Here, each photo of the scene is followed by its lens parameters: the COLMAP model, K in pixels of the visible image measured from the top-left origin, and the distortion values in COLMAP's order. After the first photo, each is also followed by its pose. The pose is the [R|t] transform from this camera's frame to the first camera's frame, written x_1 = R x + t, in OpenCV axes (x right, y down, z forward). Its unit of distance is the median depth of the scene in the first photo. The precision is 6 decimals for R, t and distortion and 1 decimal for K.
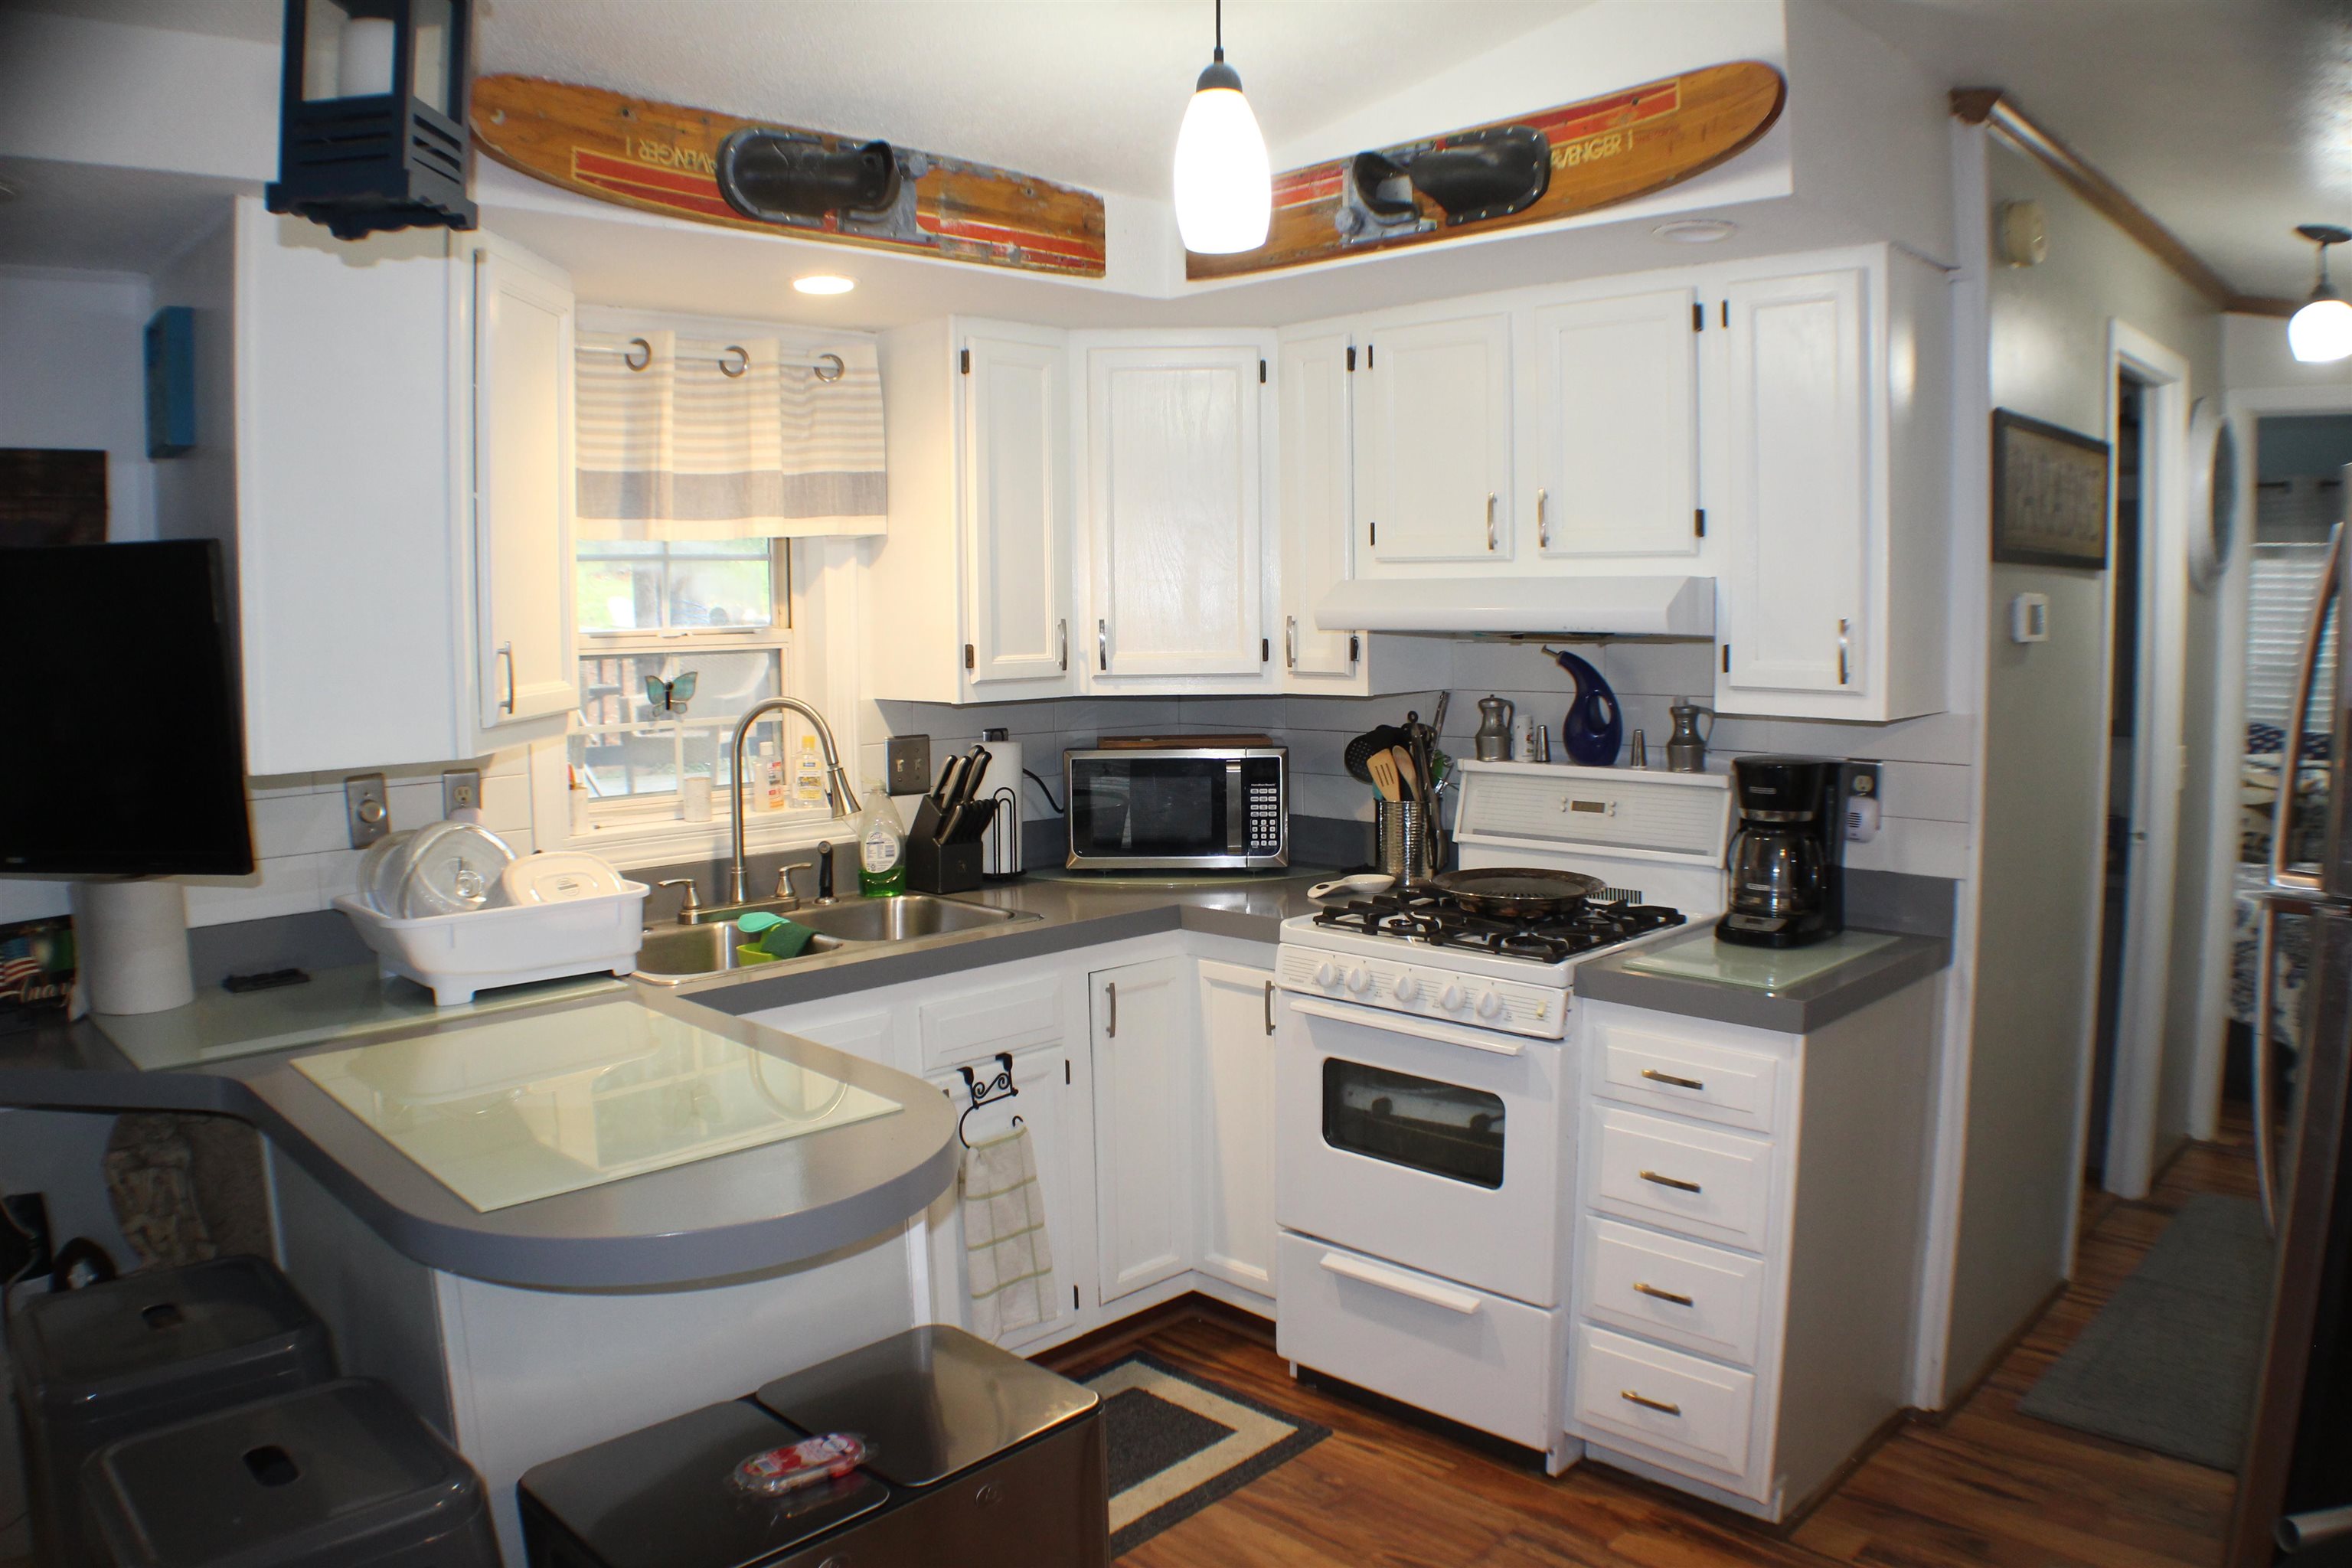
lens RADIAL K [[1604.6, 0, 1176.0], [0, 1604.6, 784.0], [0, 0, 1]] dist [-0.206252, 0.069683]
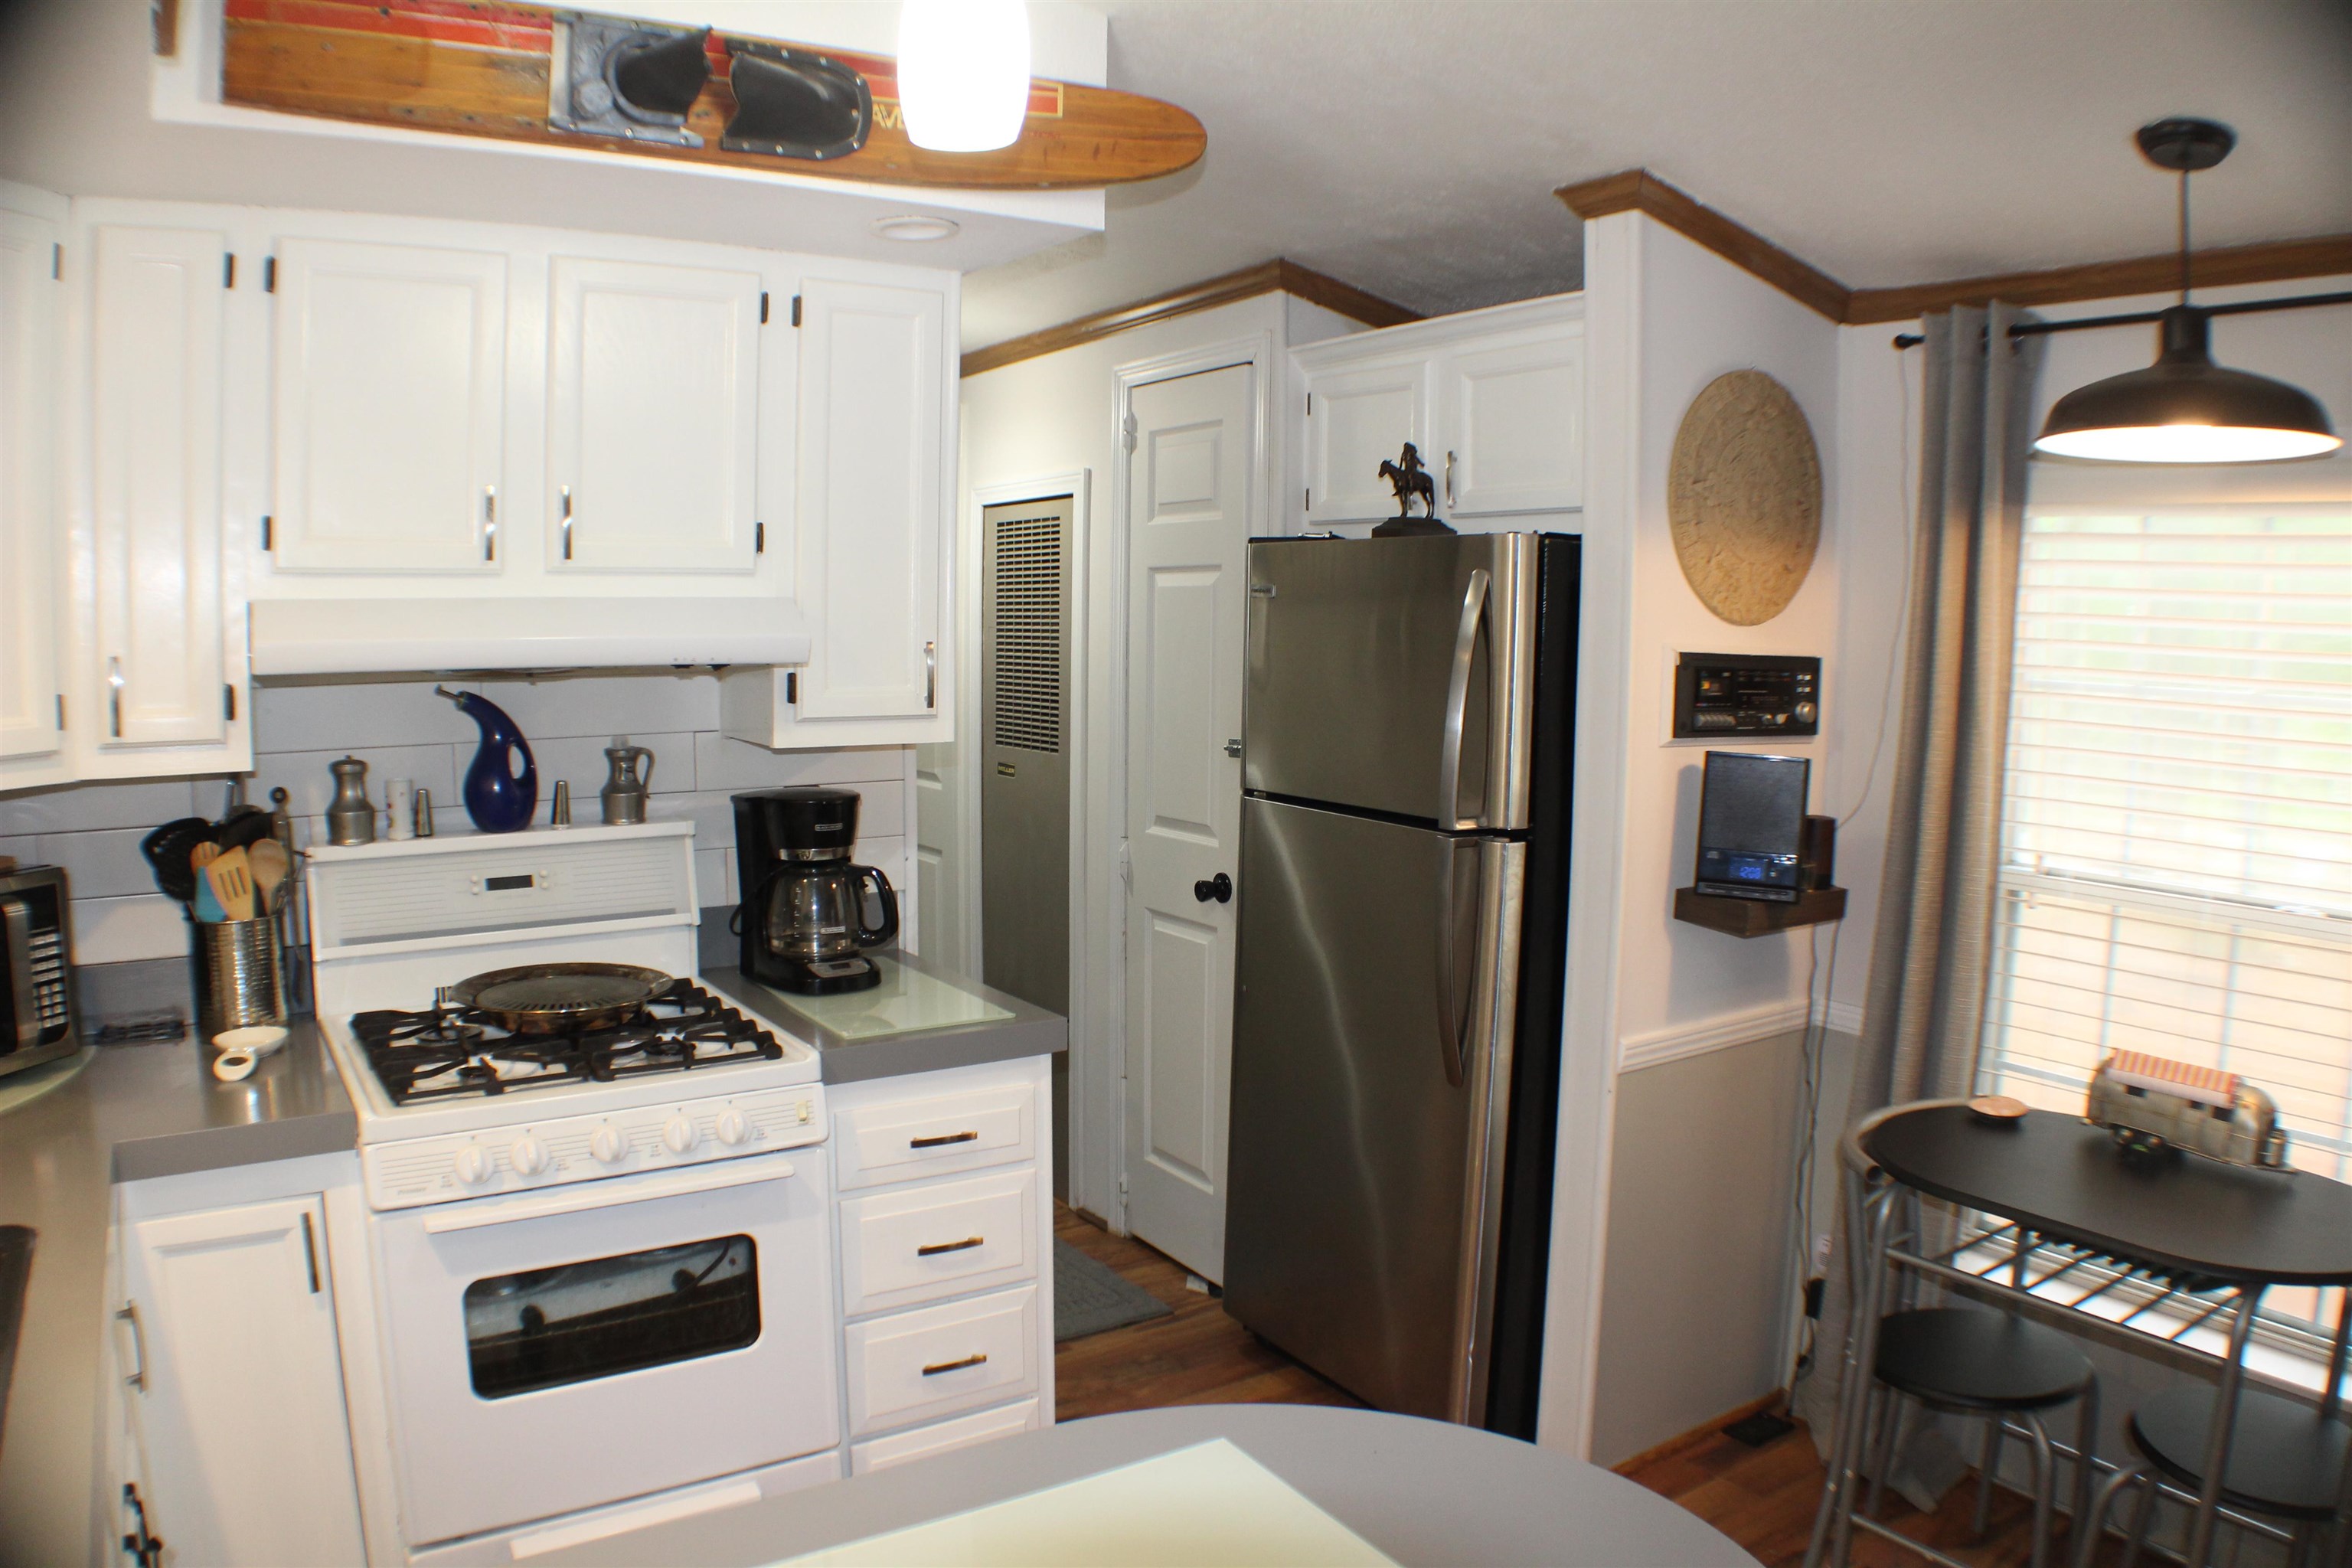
lens RADIAL K [[1604.6, 0, 1176.0], [0, 1604.6, 784.0], [0, 0, 1]] dist [-0.206252, 0.069683]
pose [[0.223444, -0.088266, 0.970712, -0.458550], [0.099530, 0.992752, 0.067359, -0.059348], [-0.969622, 0.081564, 0.230610, 0.526670]]
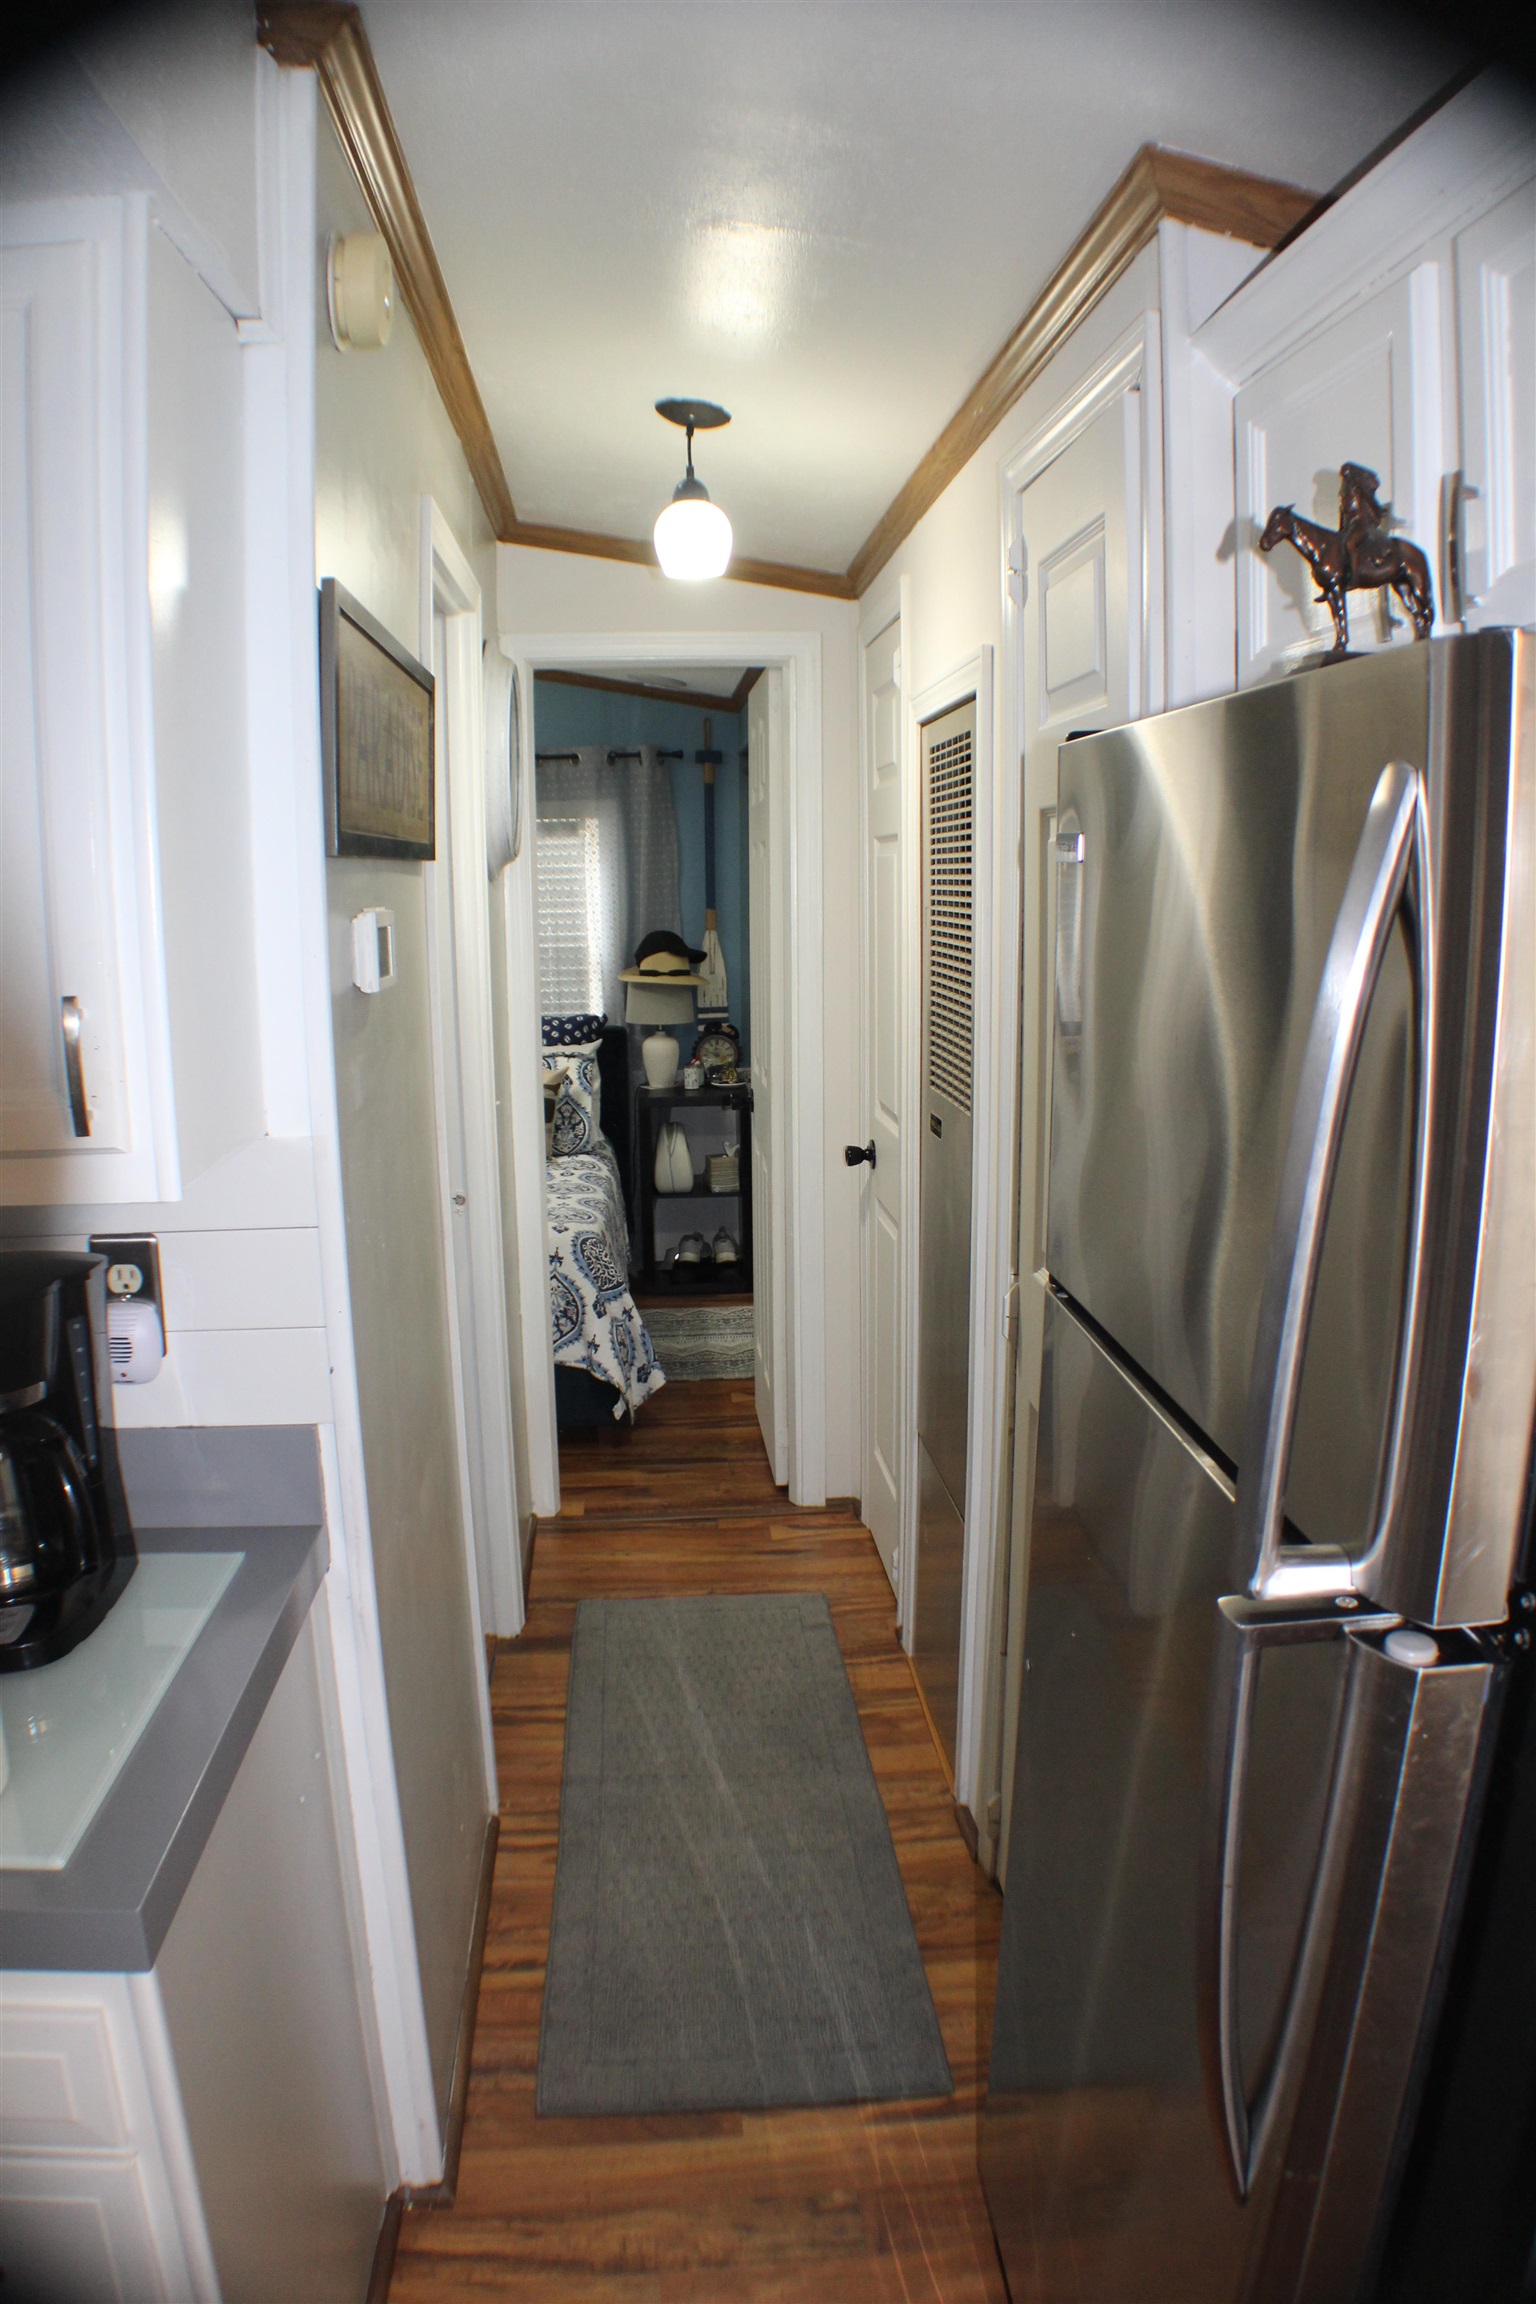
lens RADIAL K [[1571.8, 0, 768.0], [0, 1571.8, 1152.0], [0, 0, 1]] dist [-0.206252, 0.069683]
pose [[0.642603, -0.128384, 0.755367, 0.190530], [0.090285, 0.991681, 0.091741, -0.071006], [-0.760861, 0.009245, 0.648849, 0.474710]]
